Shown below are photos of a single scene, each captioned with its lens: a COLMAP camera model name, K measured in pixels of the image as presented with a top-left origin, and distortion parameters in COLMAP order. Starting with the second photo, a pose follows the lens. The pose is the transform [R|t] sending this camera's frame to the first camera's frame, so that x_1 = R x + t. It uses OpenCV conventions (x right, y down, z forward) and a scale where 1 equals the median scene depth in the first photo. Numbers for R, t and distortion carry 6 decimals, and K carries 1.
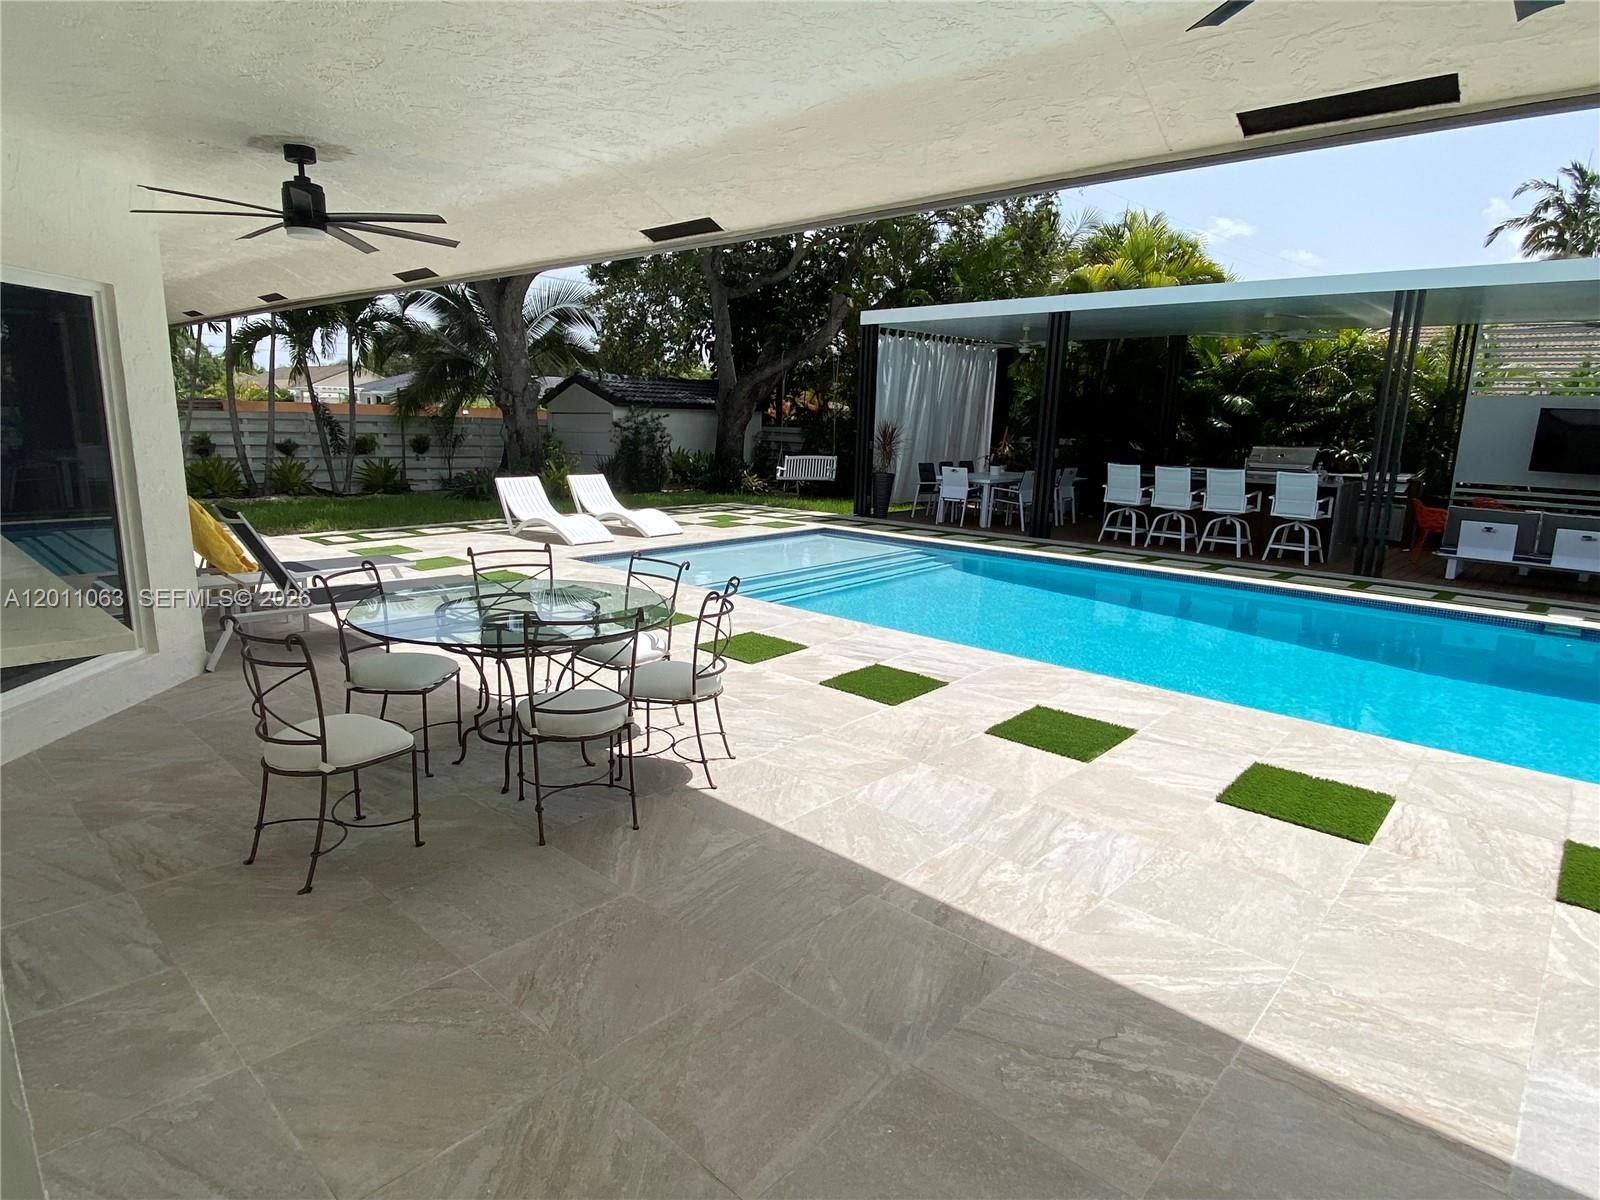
lens RADIAL K [[894.5, 0, 791.4], [0, 894.5, 600.0], [0, 0, 1]] dist [0.068986, -0.065763]
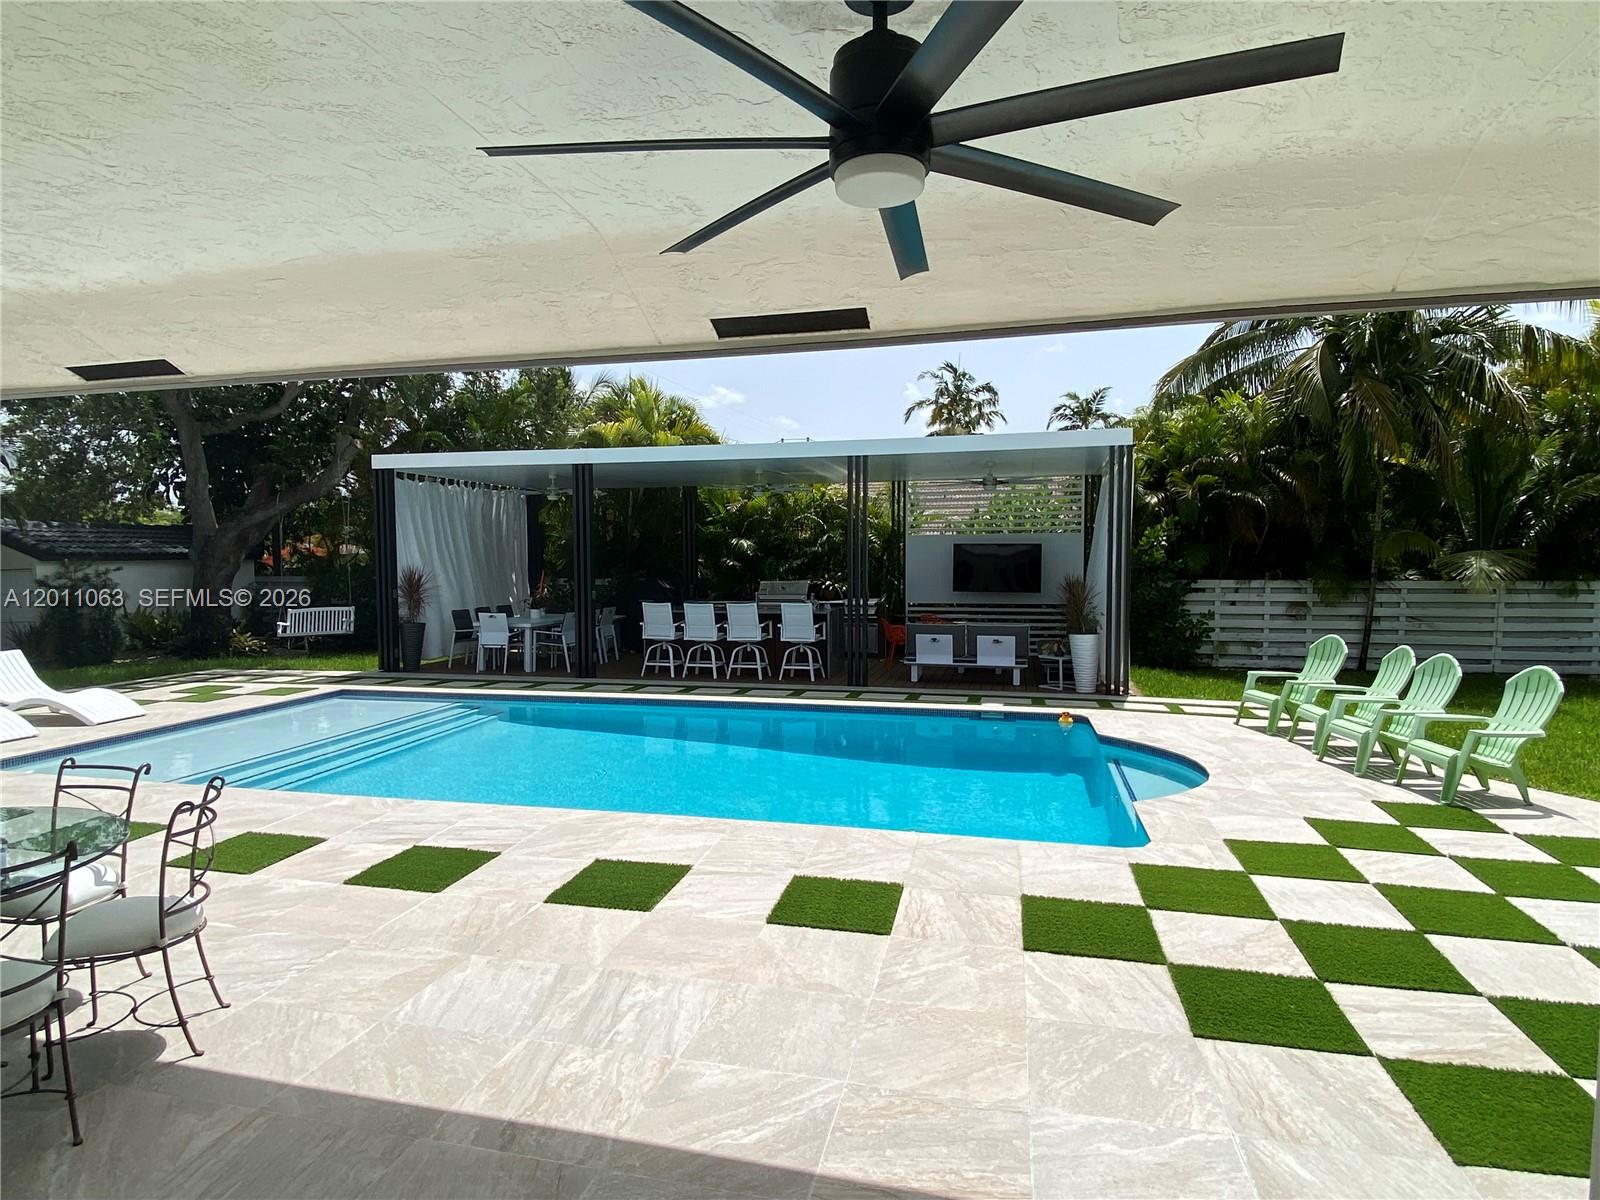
lens RADIAL K [[894.5, 0, 791.4], [0, 894.5, 600.0], [0, 0, 1]] dist [0.068986, -0.065763]
pose [[0.877473, -0.052973, 0.476692, 0.003310], [0.123718, 0.985247, -0.118249, -0.007839], [-0.463396, 0.162736, 0.871081, 0.001439]]
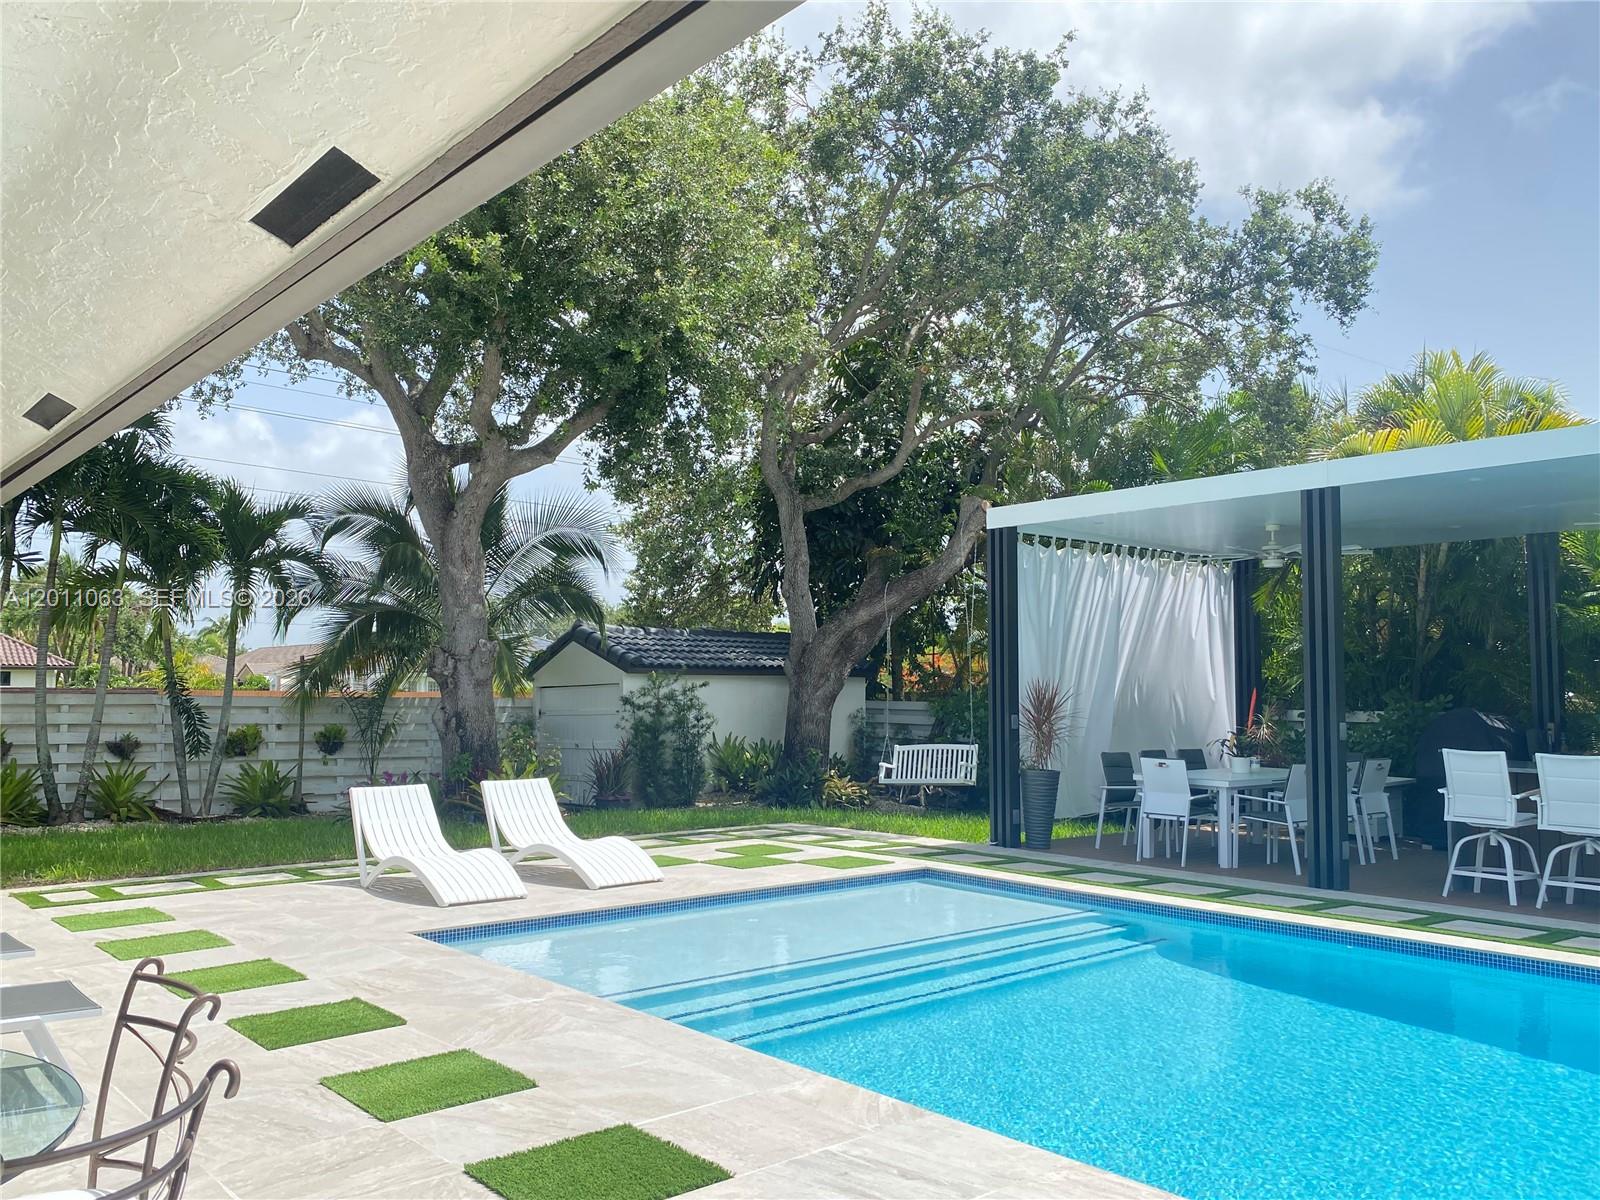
lens RADIAL K [[1311.0, 0, 800.0], [0, 1311.0, 600.0], [0, 0, 1]] dist [0.090664, -0.169051]
pose [[0.992303, -0.028558, -0.120497, 0.067838], [-0.005243, 0.962484, -0.271287, -0.019799], [0.123724, 0.269830, 0.954926, 0.172134]]
